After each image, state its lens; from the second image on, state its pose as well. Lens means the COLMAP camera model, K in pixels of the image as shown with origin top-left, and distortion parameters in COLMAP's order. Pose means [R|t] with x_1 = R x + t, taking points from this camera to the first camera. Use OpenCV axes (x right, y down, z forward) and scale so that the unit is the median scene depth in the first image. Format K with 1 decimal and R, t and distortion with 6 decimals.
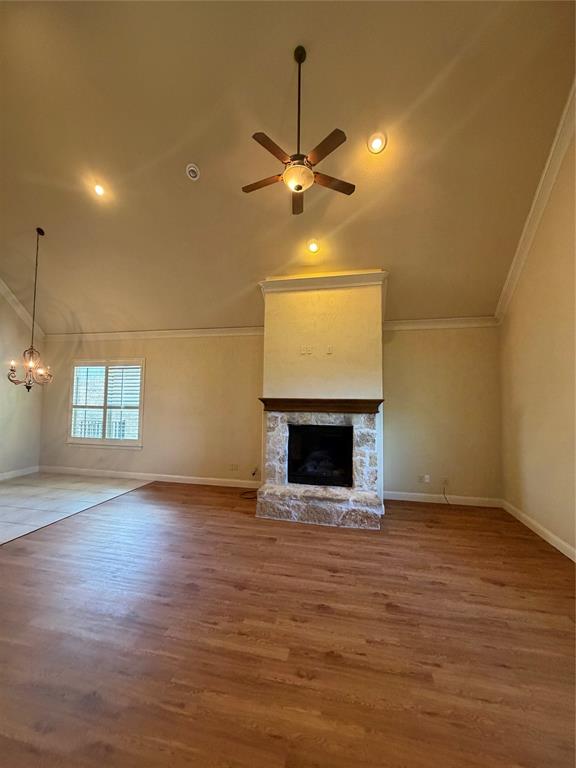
lens RADIAL K [[306.4, 0, 286.9], [0, 306.4, 381.2], [0, 0, 1]] dist [0.001118, -0.000249]
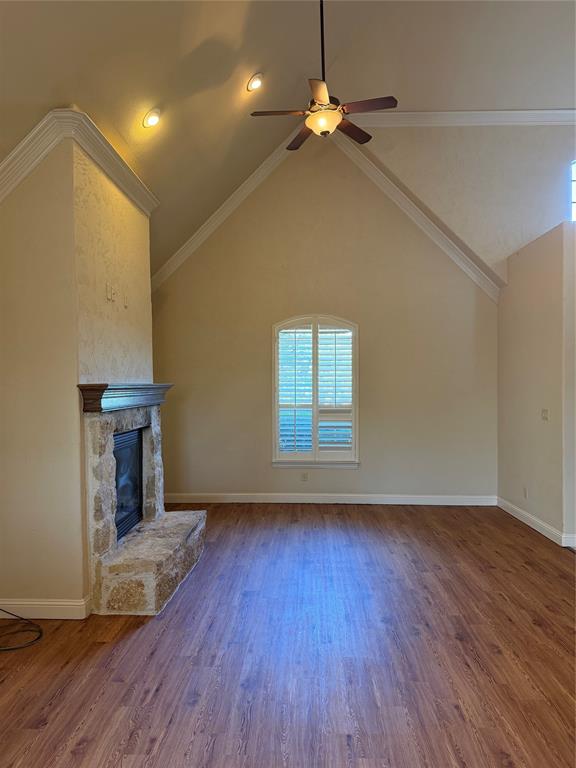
lens RADIAL K [[534.1, 0, 286.1], [0, 534.1, 384.3], [0, 0, 1]] dist [0.001114, -0.001741]
pose [[-0.190902, -0.009912, 0.981559, -0.964399], [-0.057304, 0.998356, -0.001064, 0.041992], [-0.979935, -0.056450, -0.191156, 0.928277]]
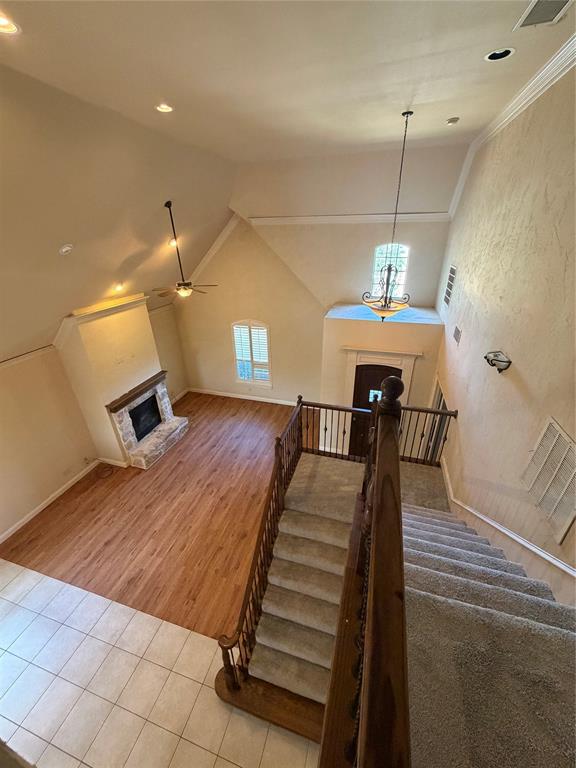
lens RADIAL K [[306.4, 0, 289.1], [0, 306.4, 383.4], [0, 0, 1]] dist [0.001118, -0.000249]
pose [[0.065072, -0.463196, 0.883864, -1.224140], [-0.040637, 0.883776, 0.466142, -0.721988], [-0.997053, -0.066251, 0.038686, 0.195135]]
